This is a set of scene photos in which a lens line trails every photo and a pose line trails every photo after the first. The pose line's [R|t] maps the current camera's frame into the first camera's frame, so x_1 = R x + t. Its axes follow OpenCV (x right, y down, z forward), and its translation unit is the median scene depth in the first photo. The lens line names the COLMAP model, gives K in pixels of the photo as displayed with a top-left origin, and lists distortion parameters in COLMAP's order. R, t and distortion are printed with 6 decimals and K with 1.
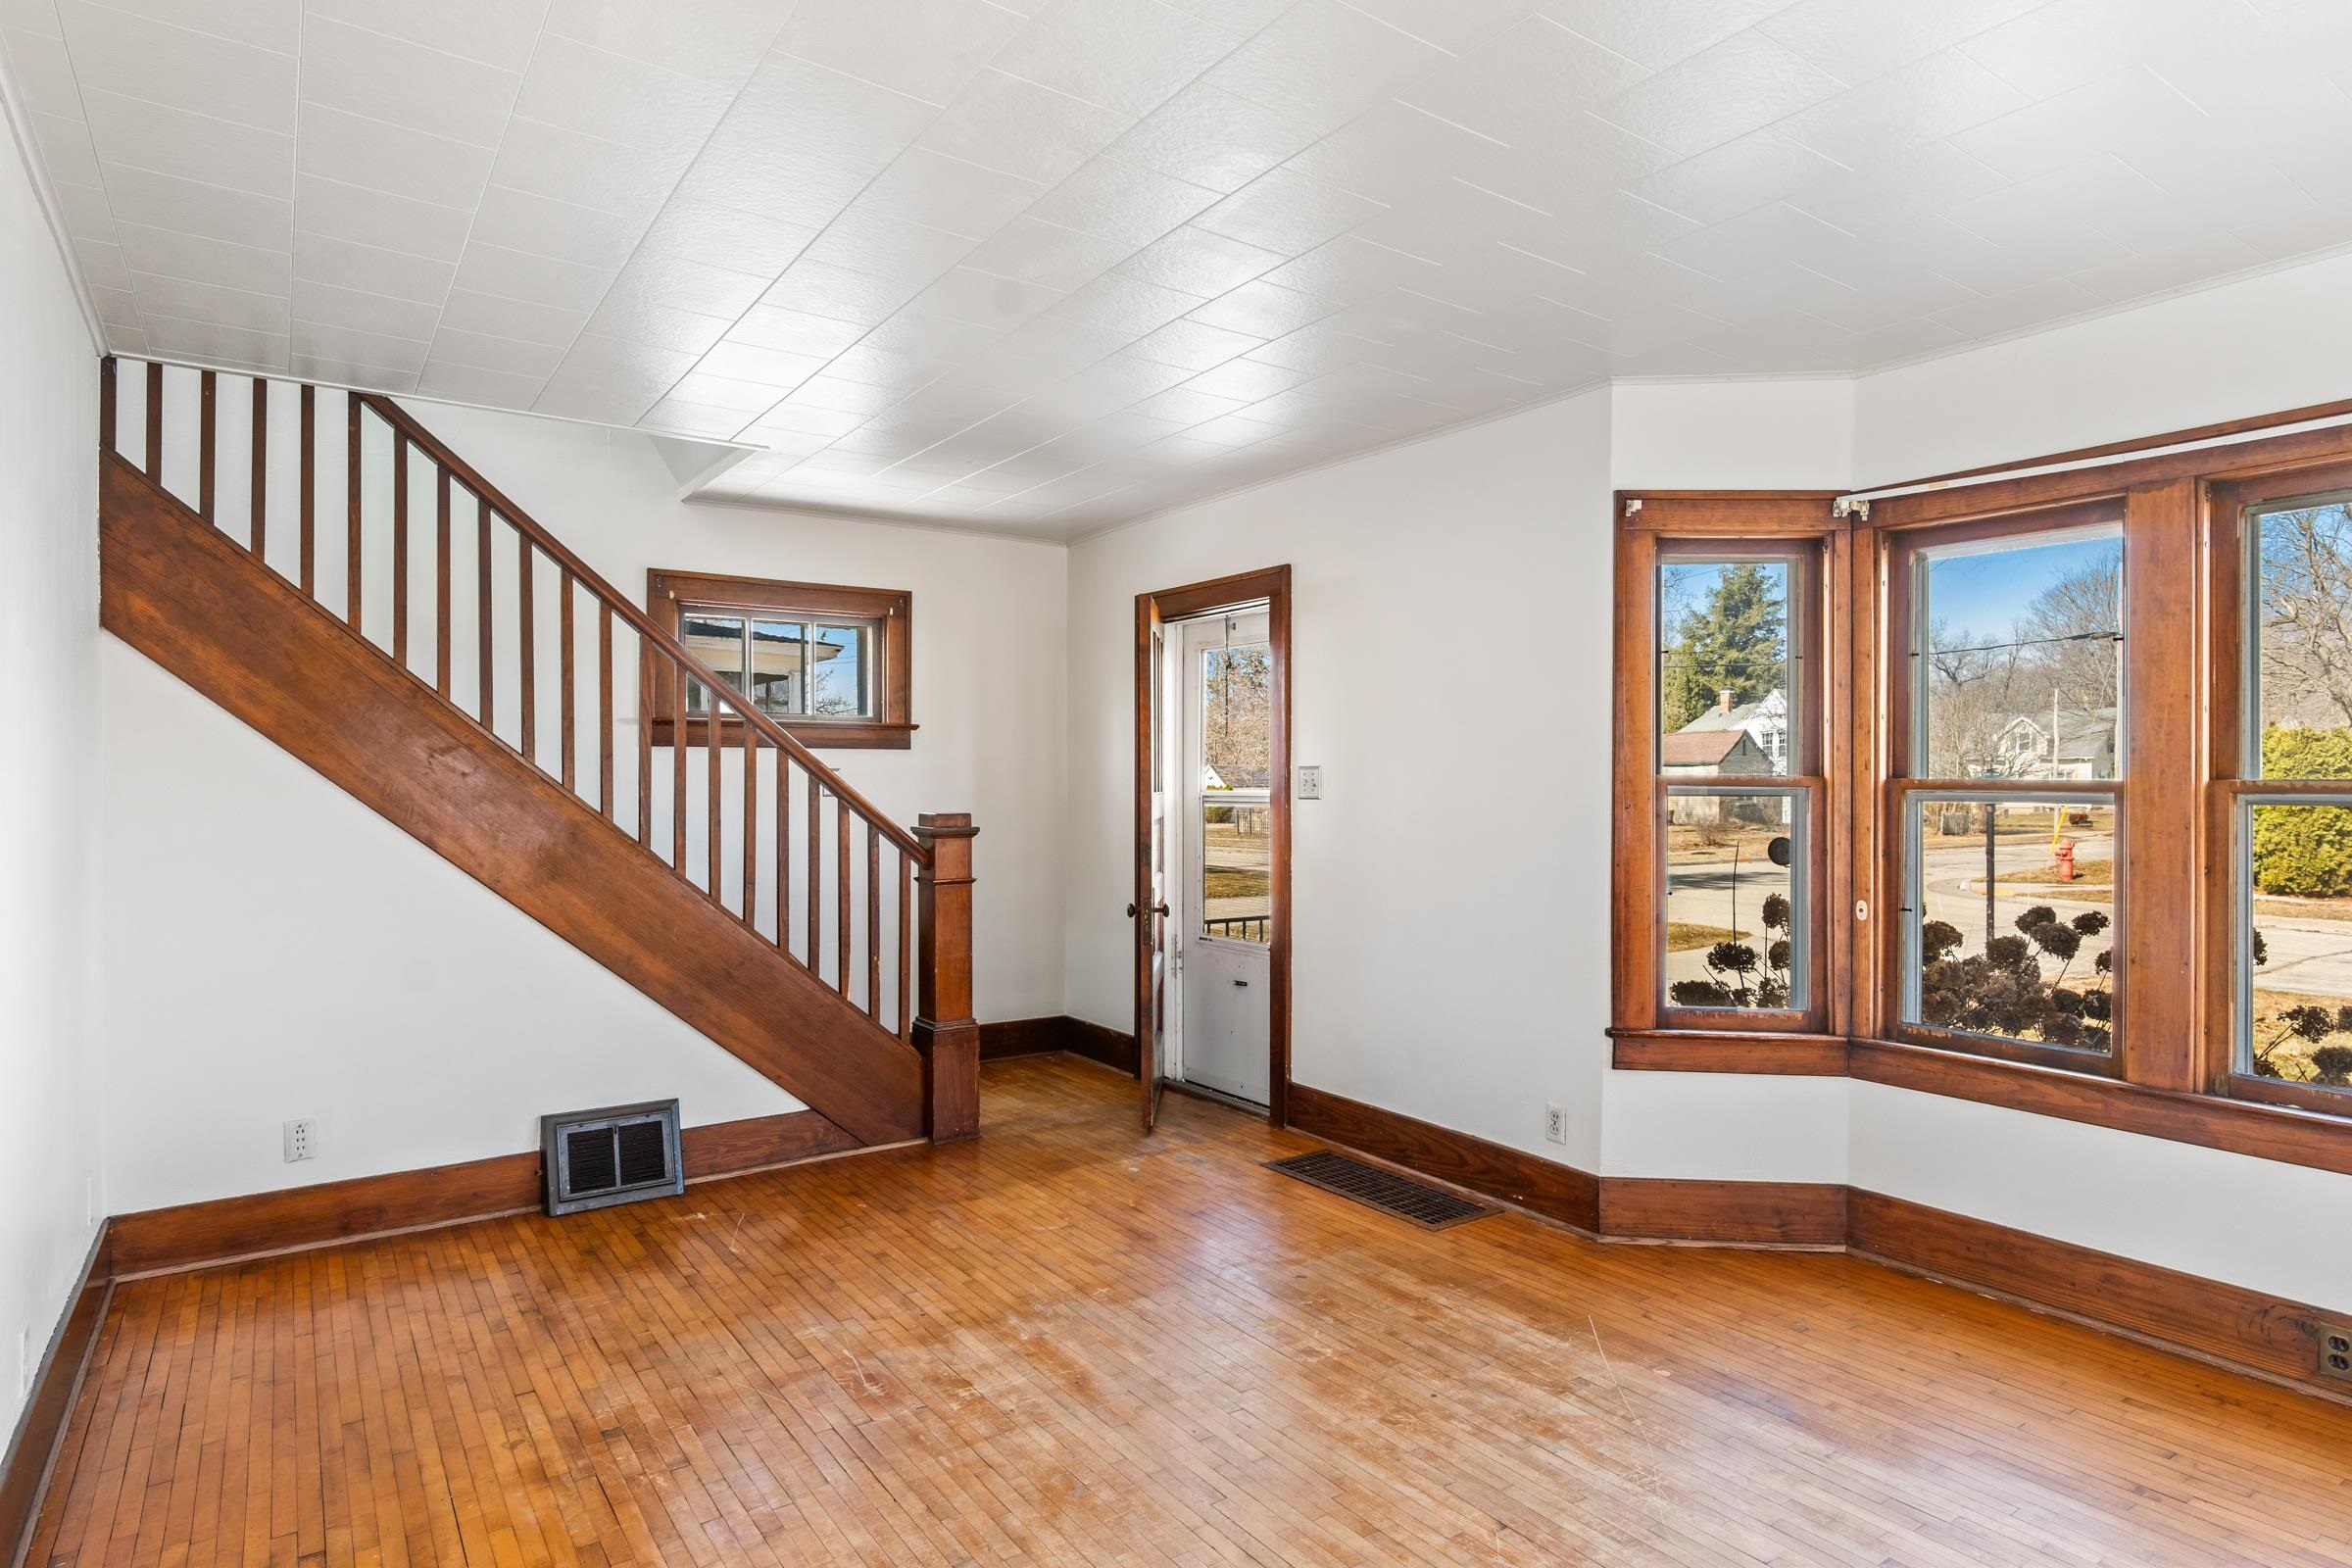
lens RADIAL K [[1280.2, 0, 1172.2], [0, 1280.2, 779.9], [0, 0, 1]] dist [0.004701, 0.000398]
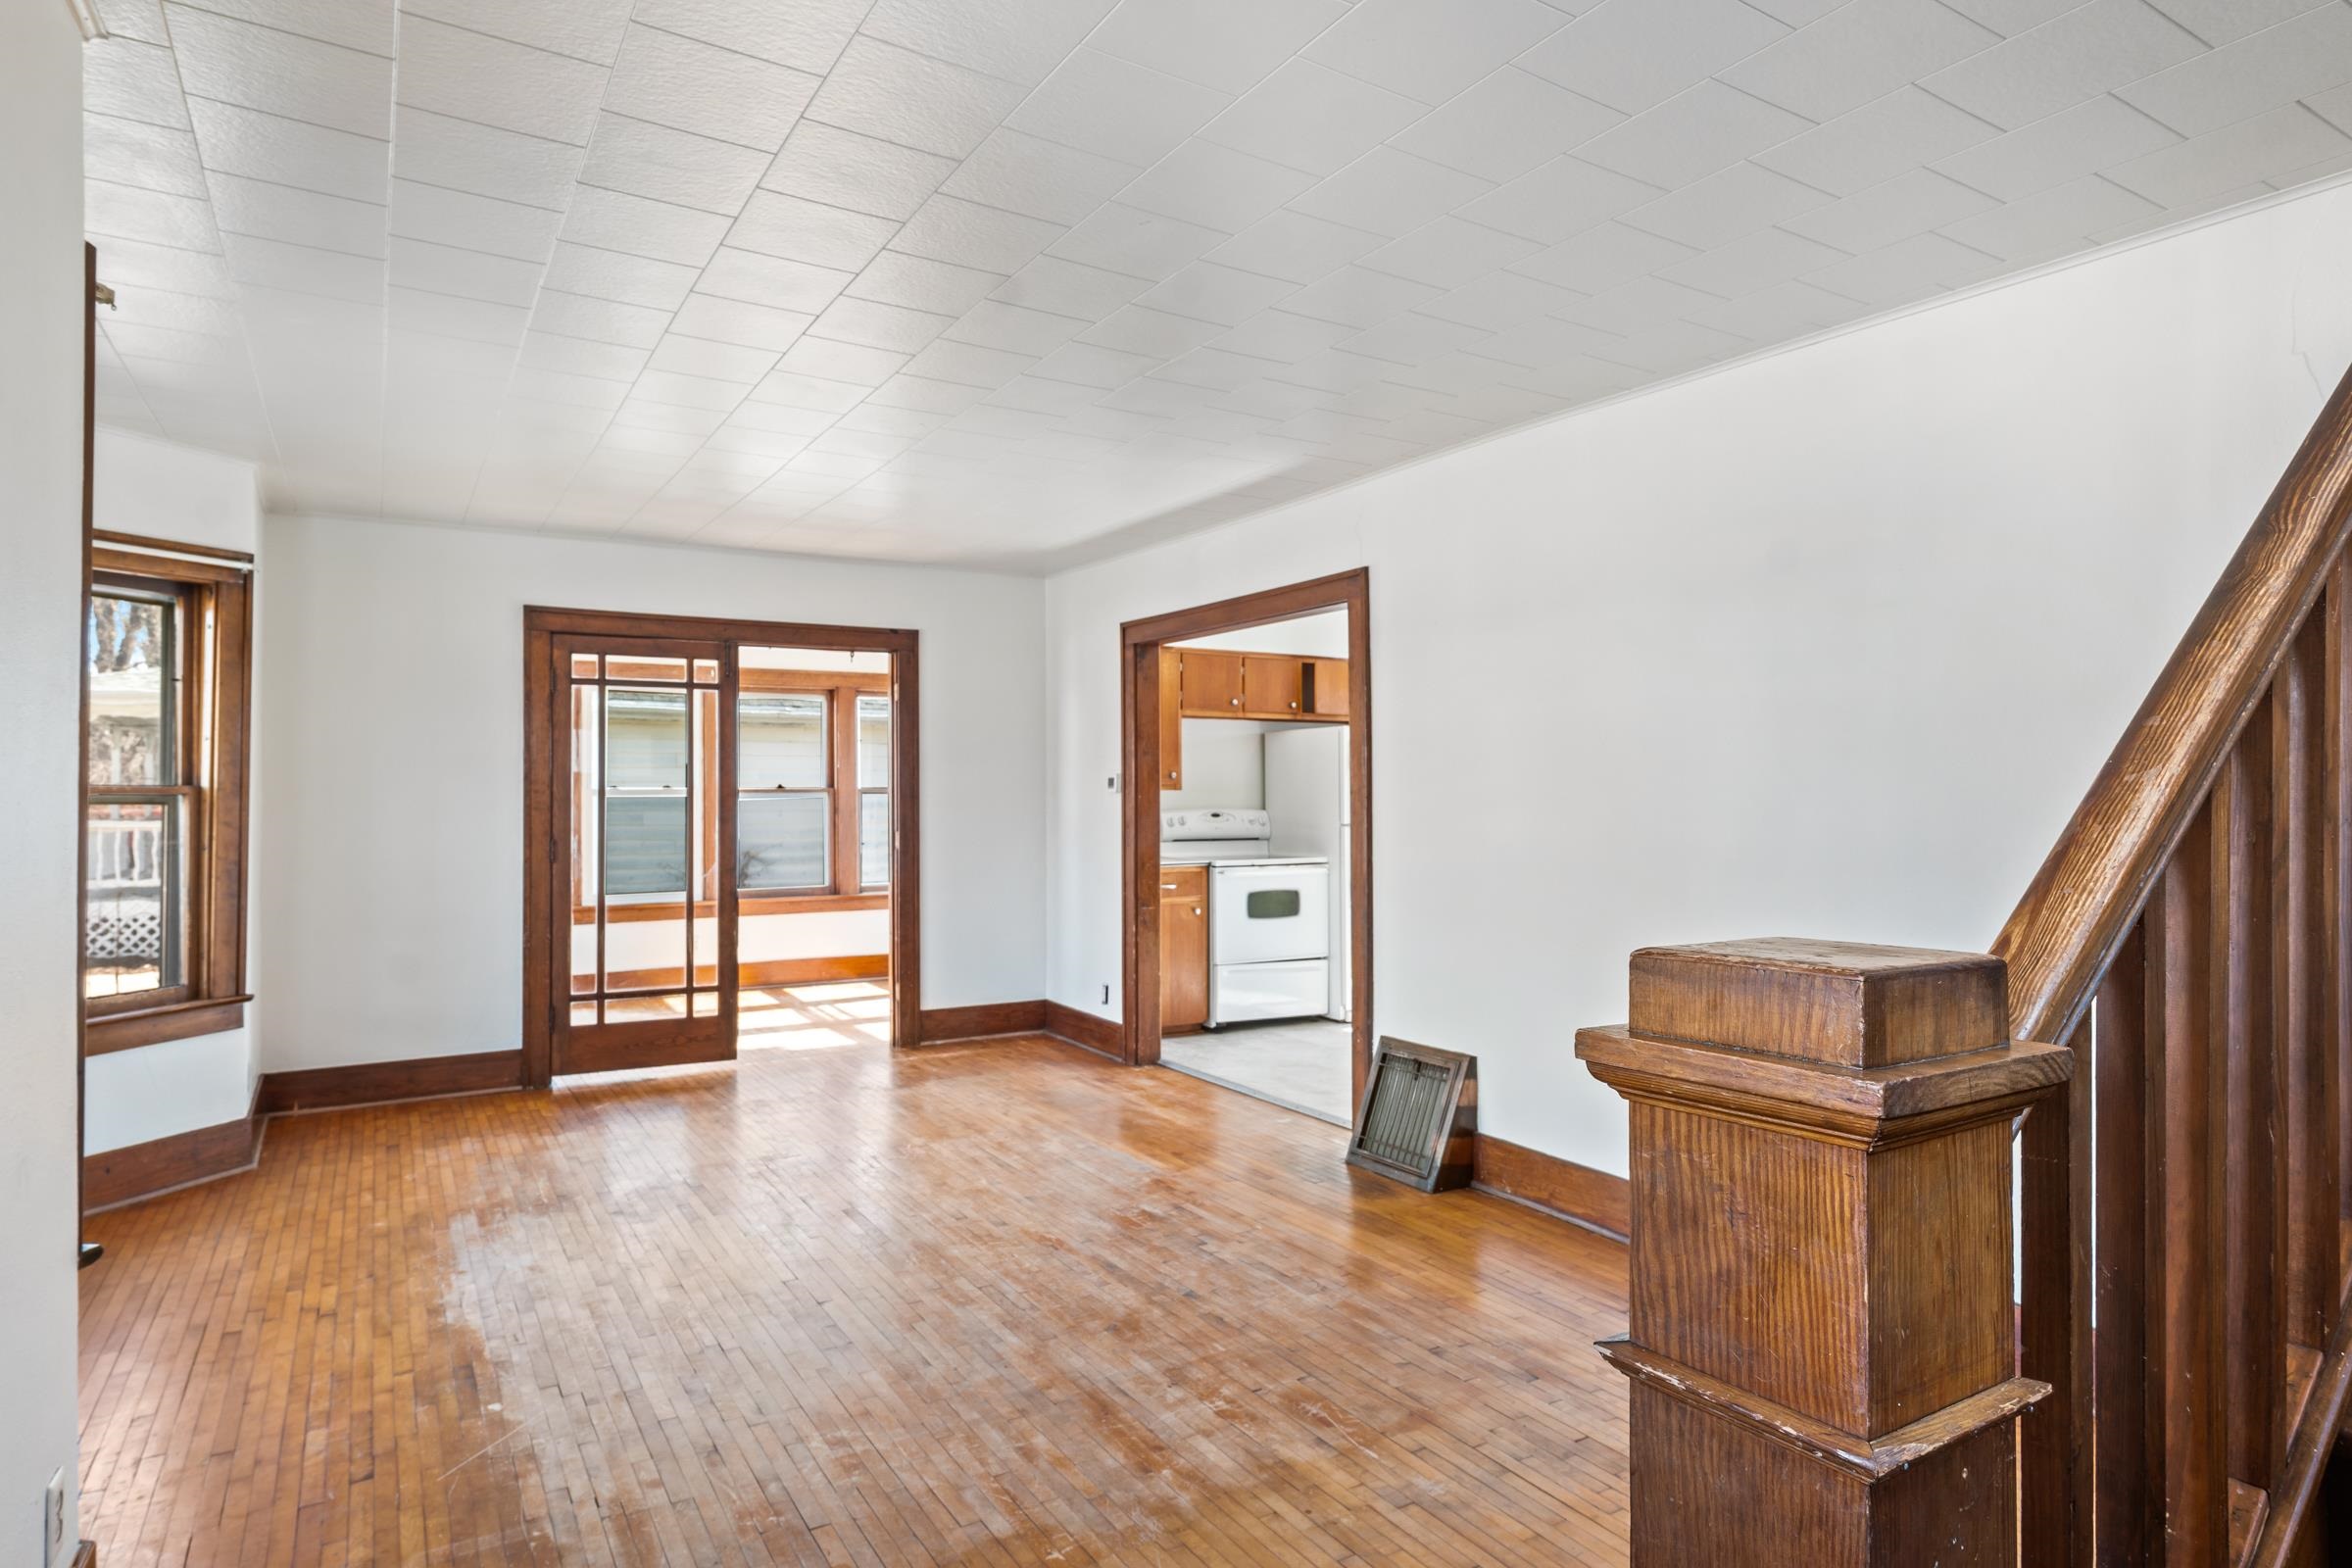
lens RADIAL K [[1326.0, 0, 1176.0], [0, 1326.0, 784.0], [0, 0, 1]] dist [0.002557, 0.000364]
pose [[-0.998373, 0.001960, 0.056994, -0.140835], [0.001402, 0.999951, -0.009826, 0.005833], [-0.057010, -0.009730, -0.998326, 1.526693]]
